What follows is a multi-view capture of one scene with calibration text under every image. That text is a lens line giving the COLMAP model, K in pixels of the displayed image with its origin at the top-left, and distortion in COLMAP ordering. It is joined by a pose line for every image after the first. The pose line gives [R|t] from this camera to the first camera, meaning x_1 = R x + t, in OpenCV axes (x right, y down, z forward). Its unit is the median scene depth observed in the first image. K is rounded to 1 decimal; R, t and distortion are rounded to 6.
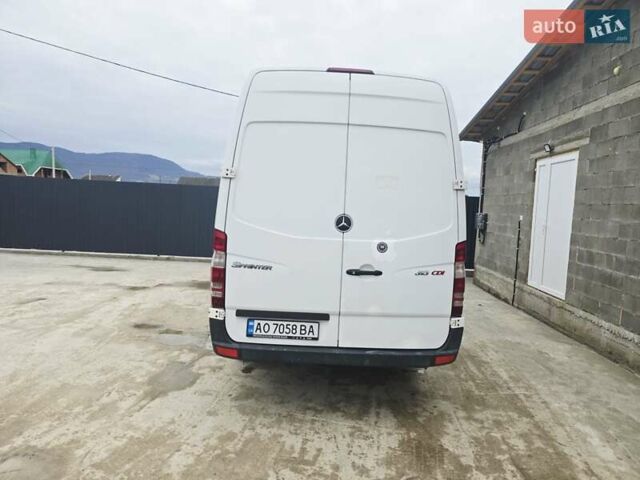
lens RADIAL K [[423.7, 0, 323.2], [0, 423.7, 235.6], [0, 0, 1]] dist [0.064578, -0.052005]
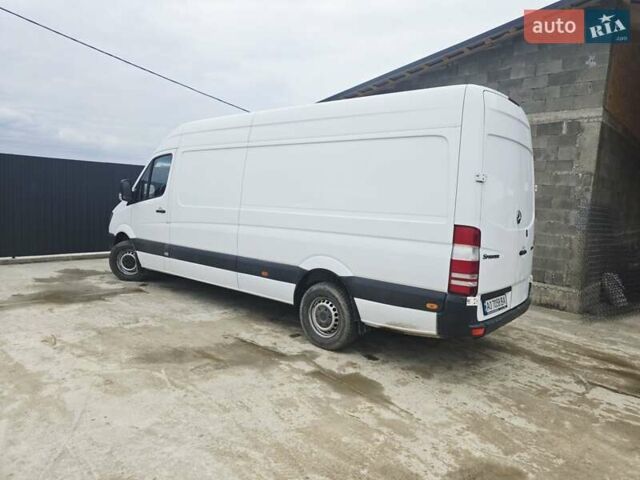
lens RADIAL K [[423.7, 0, 323.2], [0, 423.7, 235.6], [0, 0, 1]] dist [0.064578, -0.052005]
pose [[0.671069, -0.071681, 0.737922, -1.346225], [0.020653, 0.996736, 0.078040, -0.088411], [-0.741107, -0.037130, 0.670359, 0.538752]]
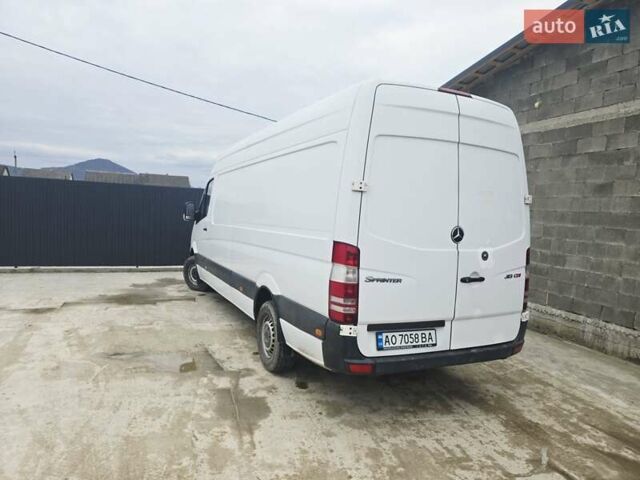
lens RADIAL K [[425.8, 0, 318.8], [0, 425.8, 240.5], [0, 0, 1]] dist [0.061397, -0.050166]
pose [[0.918013, -0.027198, 0.395617, -0.692436], [0.018325, 0.999489, 0.026191, -0.048950], [-0.396127, -0.016794, 0.918042, 0.139024]]
